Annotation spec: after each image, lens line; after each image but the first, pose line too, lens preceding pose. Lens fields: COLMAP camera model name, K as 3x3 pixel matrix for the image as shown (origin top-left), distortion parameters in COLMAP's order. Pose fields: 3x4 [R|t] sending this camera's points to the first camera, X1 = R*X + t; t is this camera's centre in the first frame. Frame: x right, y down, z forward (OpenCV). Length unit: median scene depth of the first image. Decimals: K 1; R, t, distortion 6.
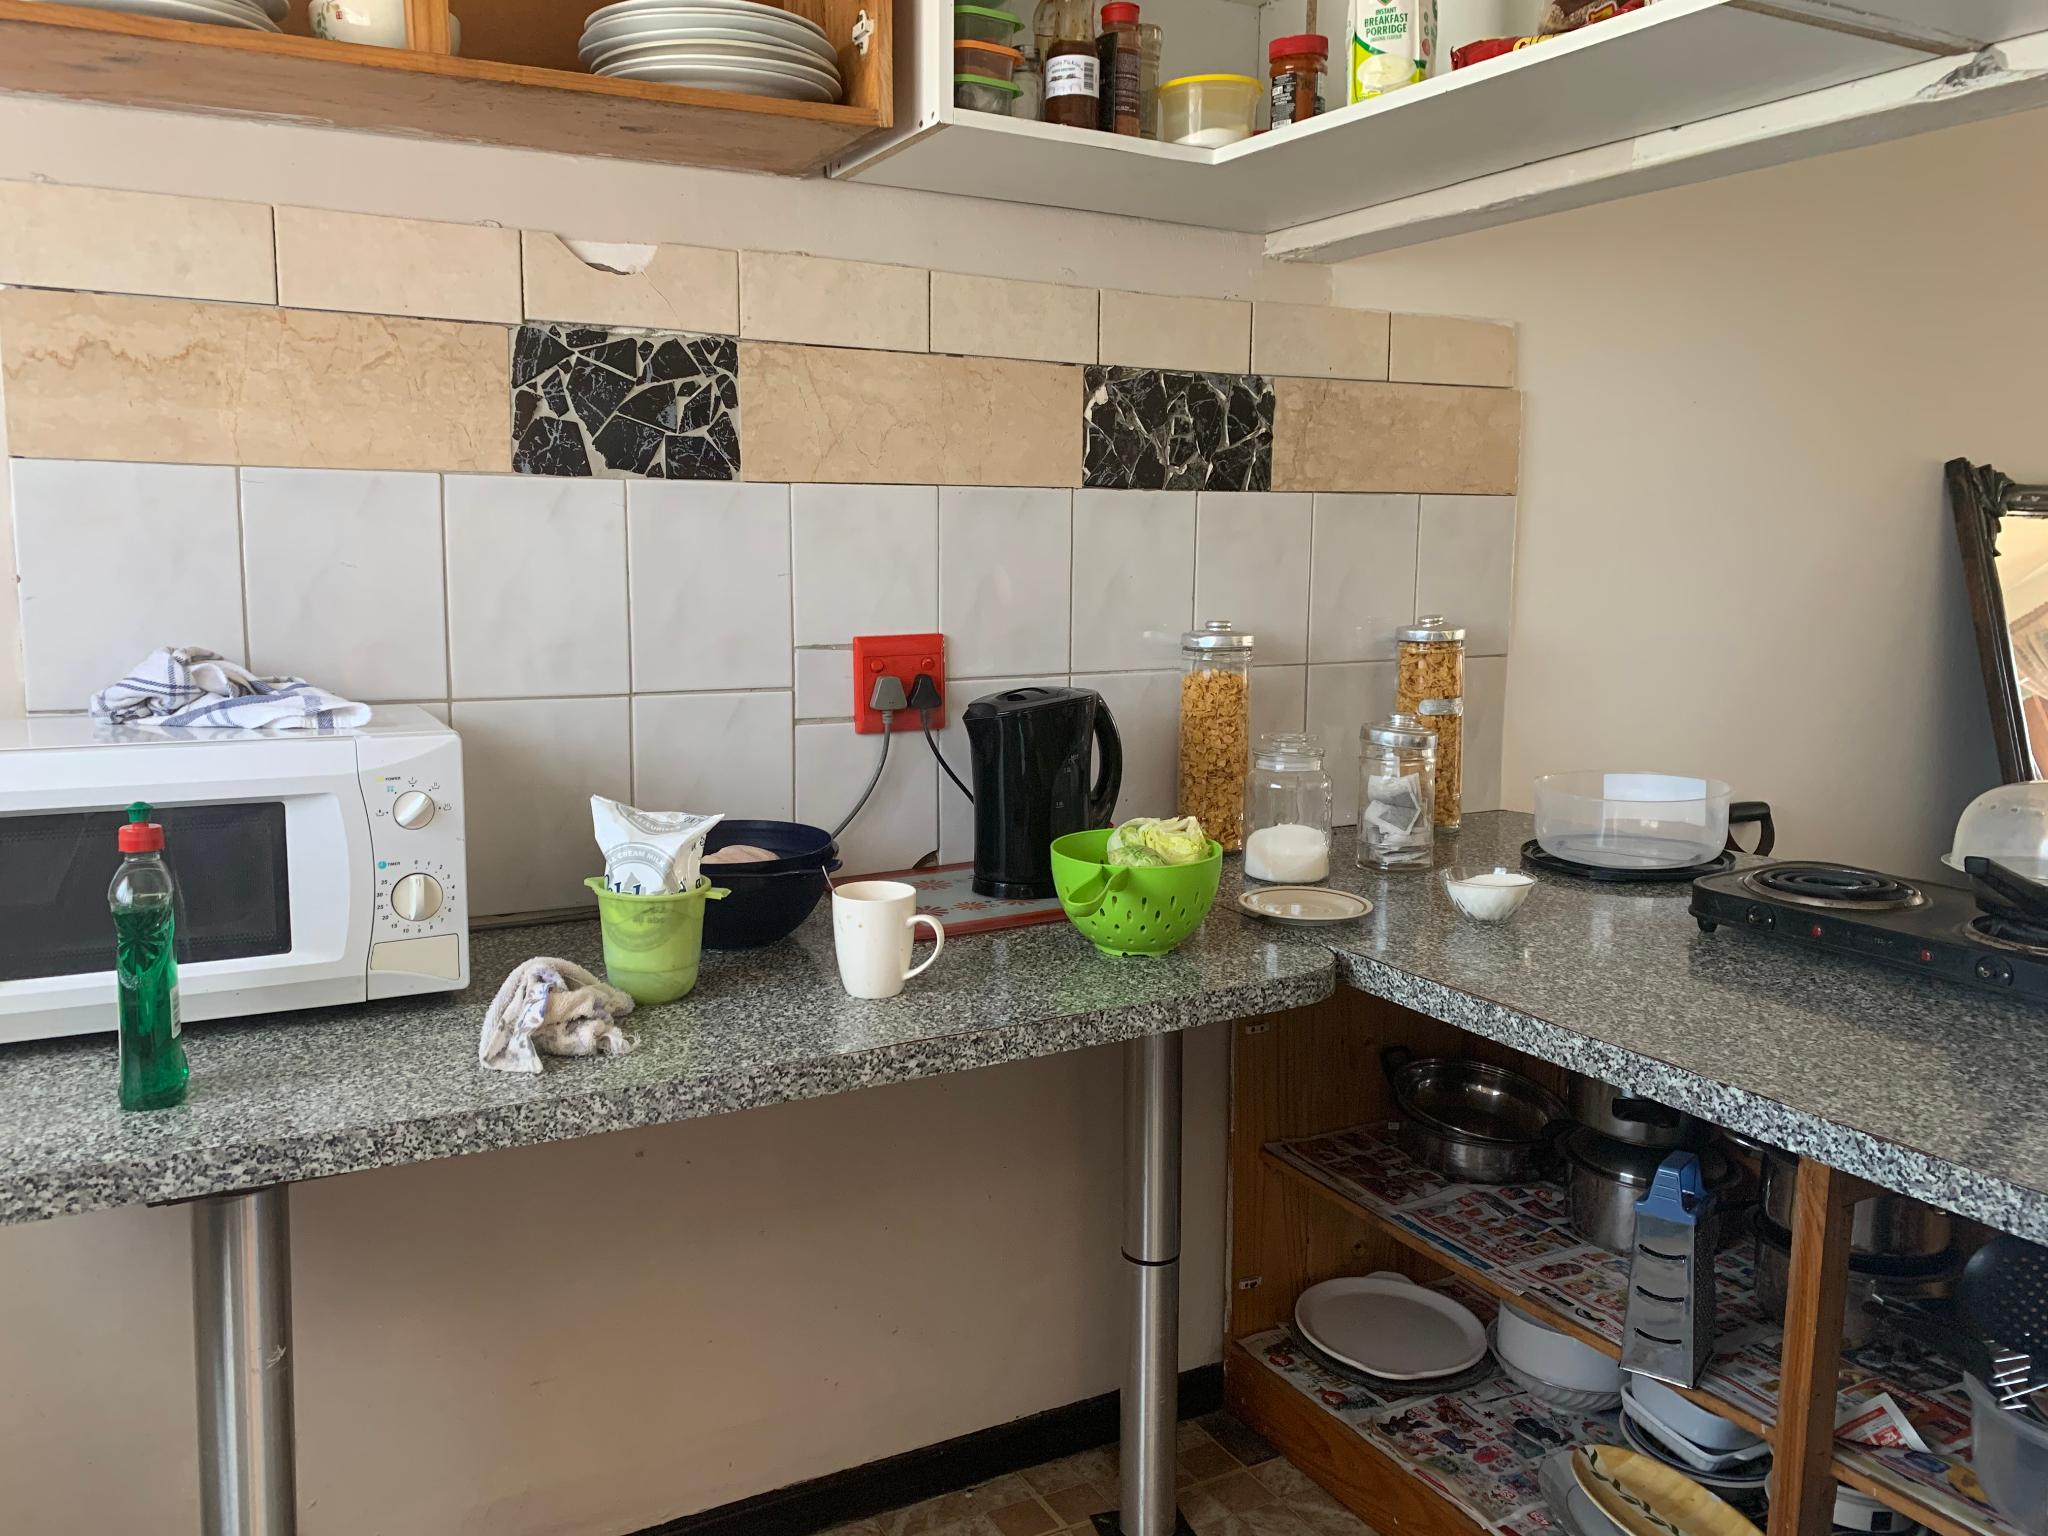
lens RADIAL K [[1567.3, 0, 1007.8], [0, 1567.3, 780.9], [0, 0, 1]] dist [0.072252, -0.090883]
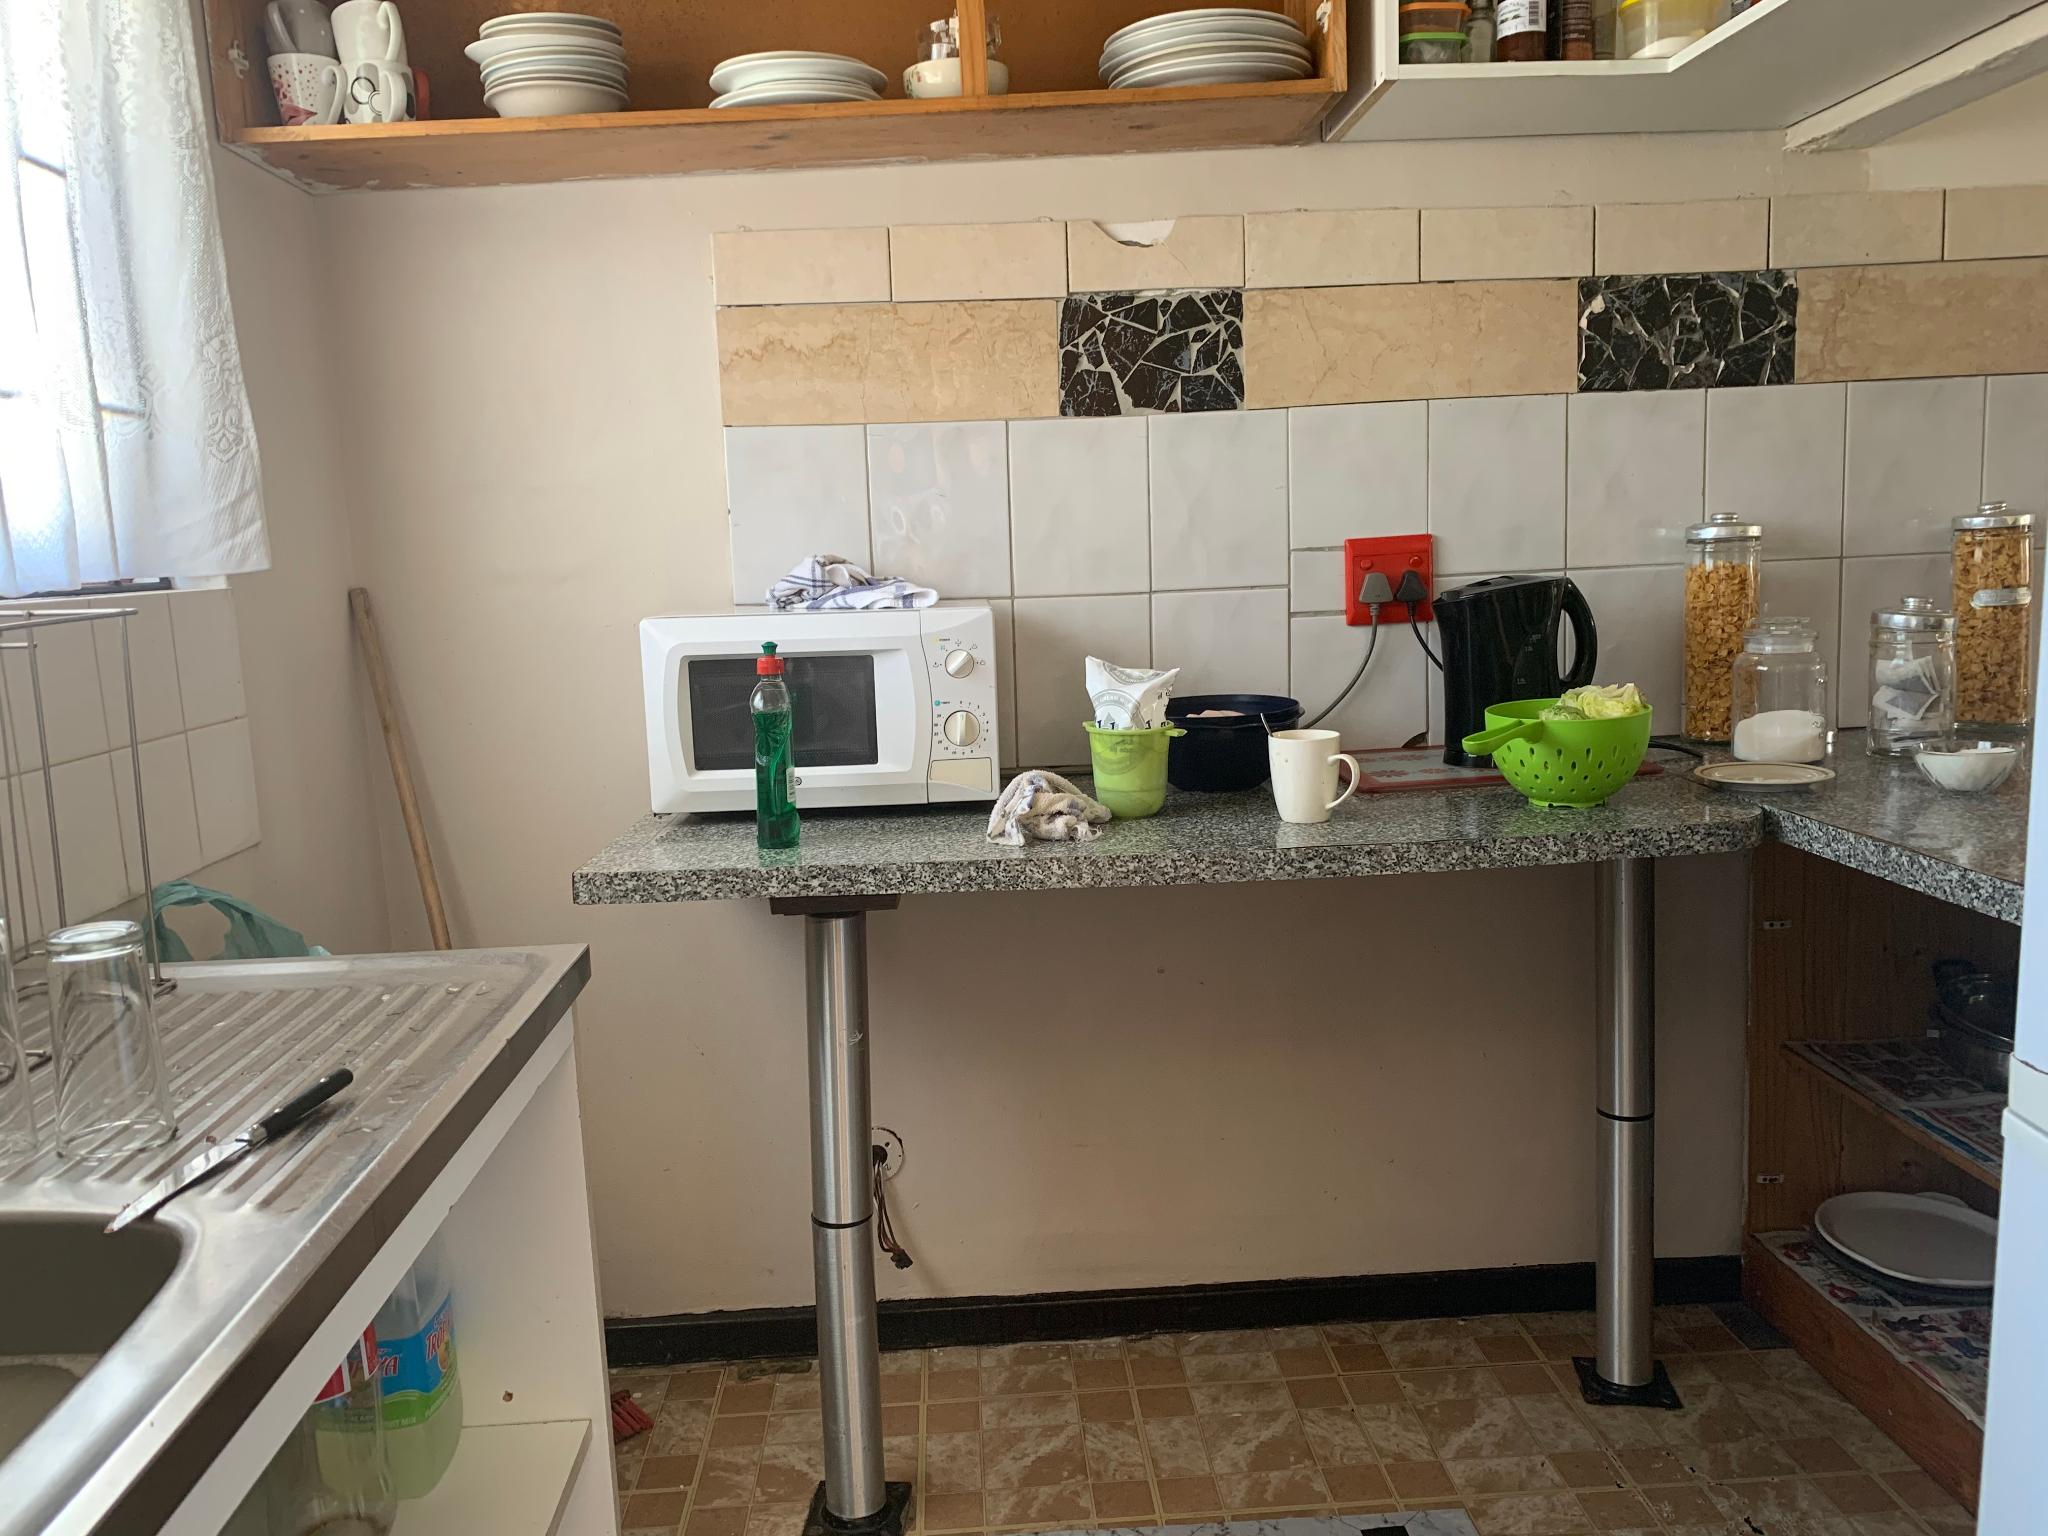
lens RADIAL K [[1567.3, 0, 1018.2], [0, 1567.3, 782.8], [0, 0, 1]] dist [0.072252, -0.090883]
pose [[0.903900, 0.022099, -0.427173, 0.201756], [-0.017873, 0.999744, 0.013901, 0.082494], [0.427370, -0.004930, 0.904063, -0.159035]]
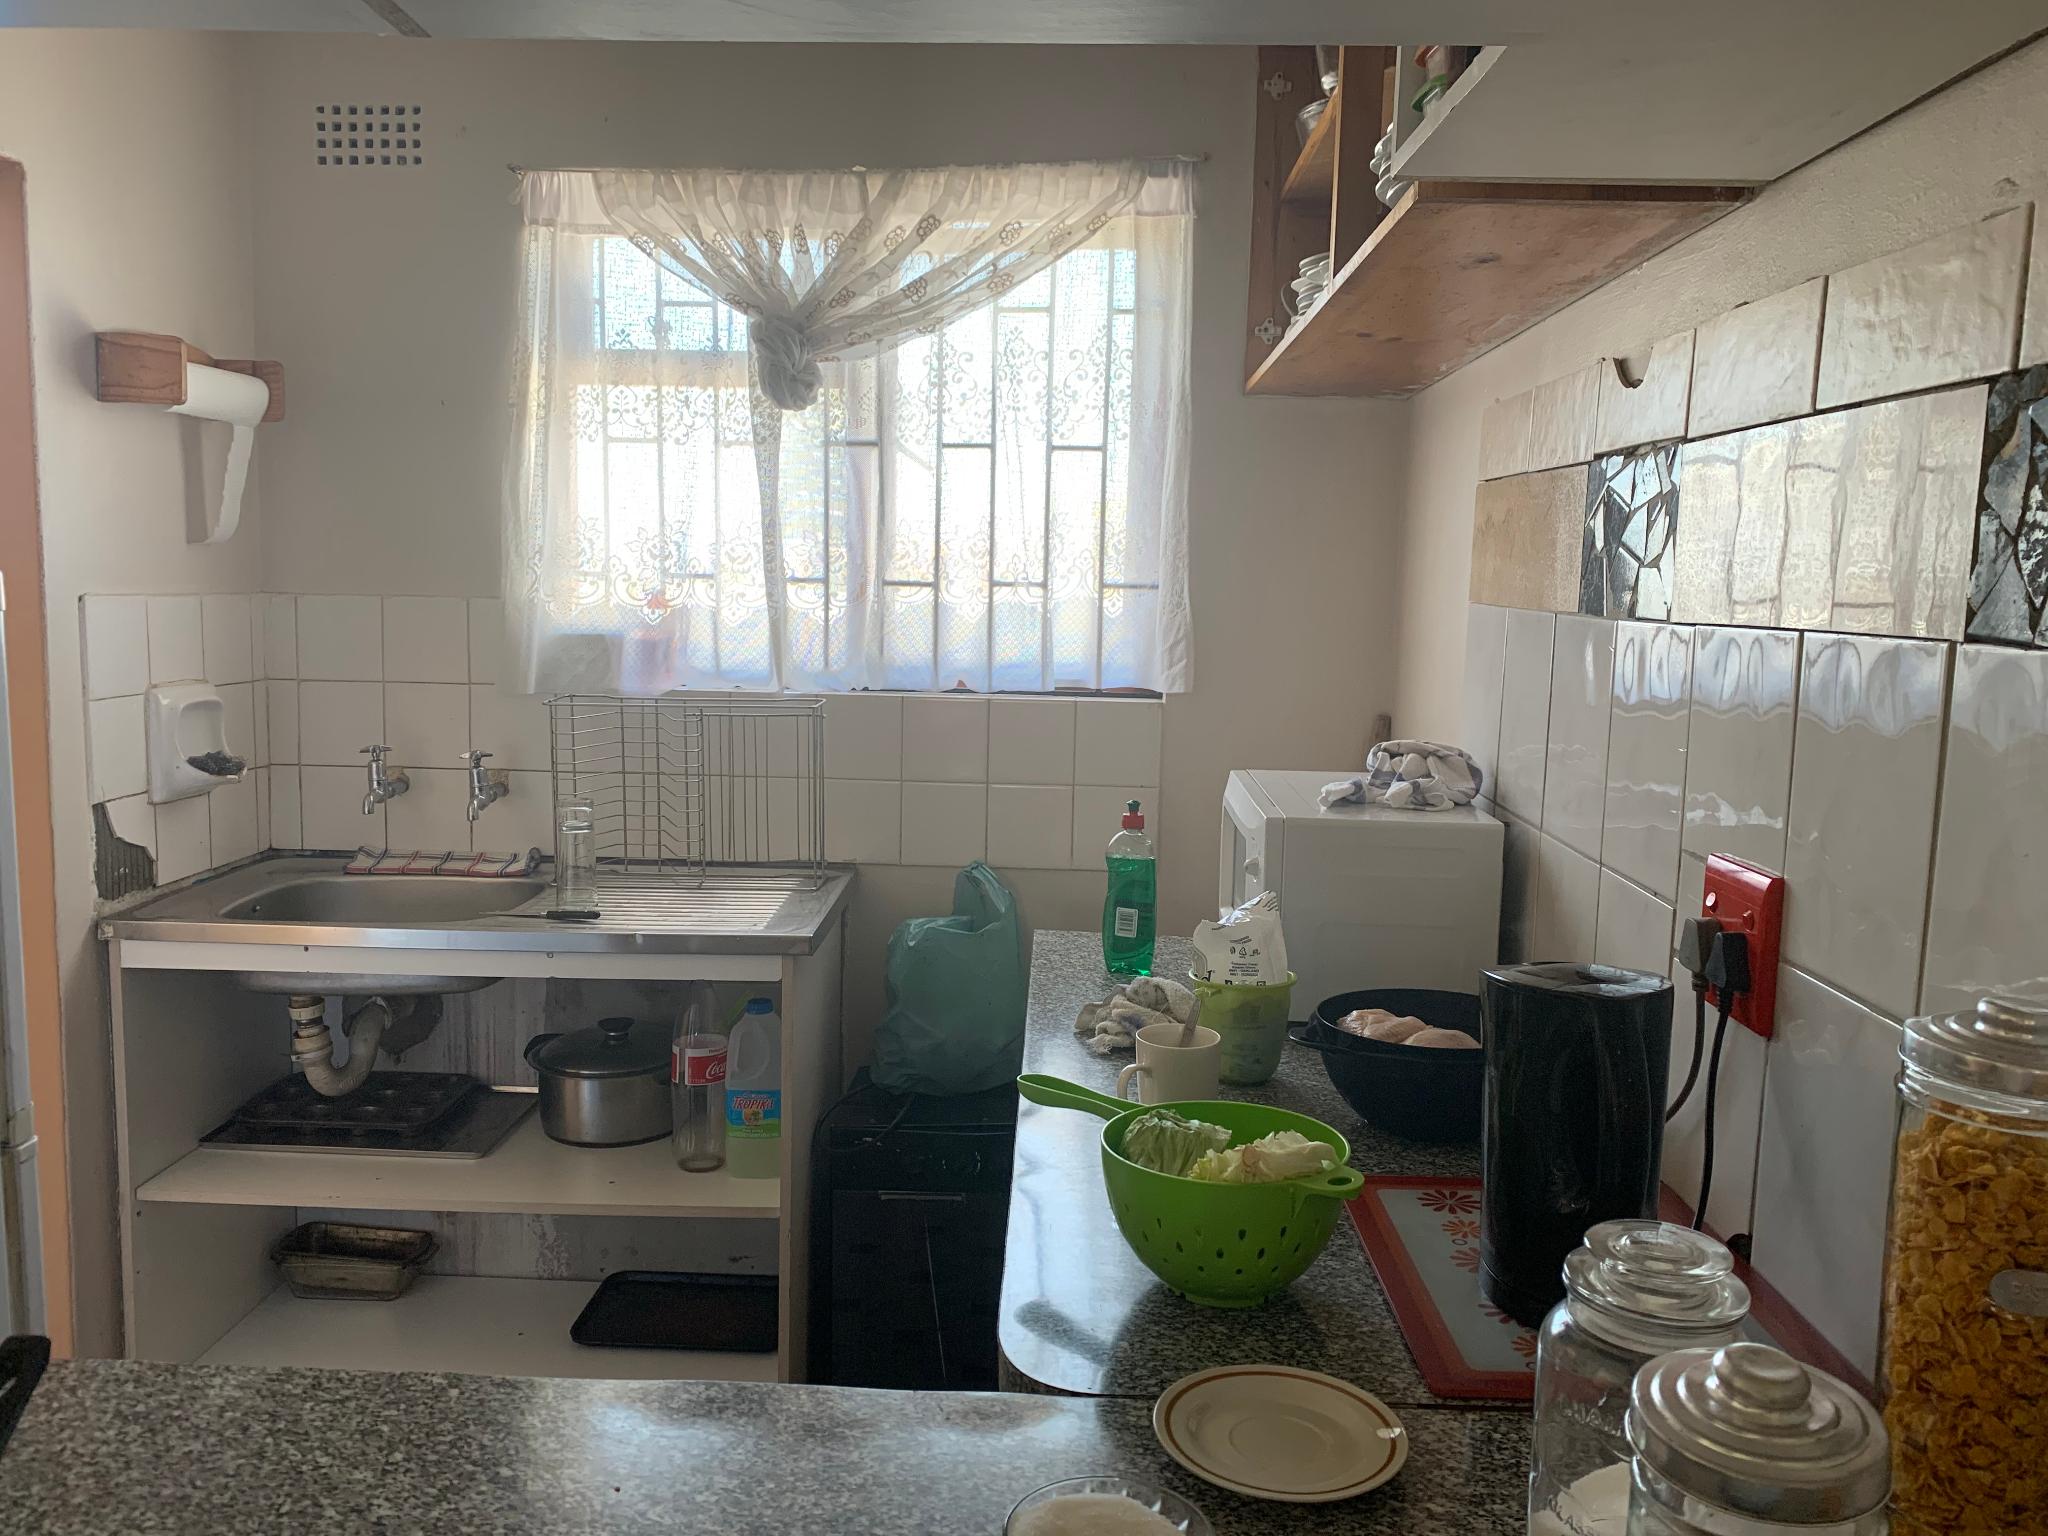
lens RADIAL K [[1567.3, 0, 1022.8], [0, 1567.3, 767.9], [0, 0, 1]] dist [0.072252, -0.090883]
pose [[-0.506852, 0.091670, -0.857145, 0.623122], [-0.157076, 0.967862, 0.196394, -0.207423], [0.847602, 0.234179, -0.476163, 1.058111]]
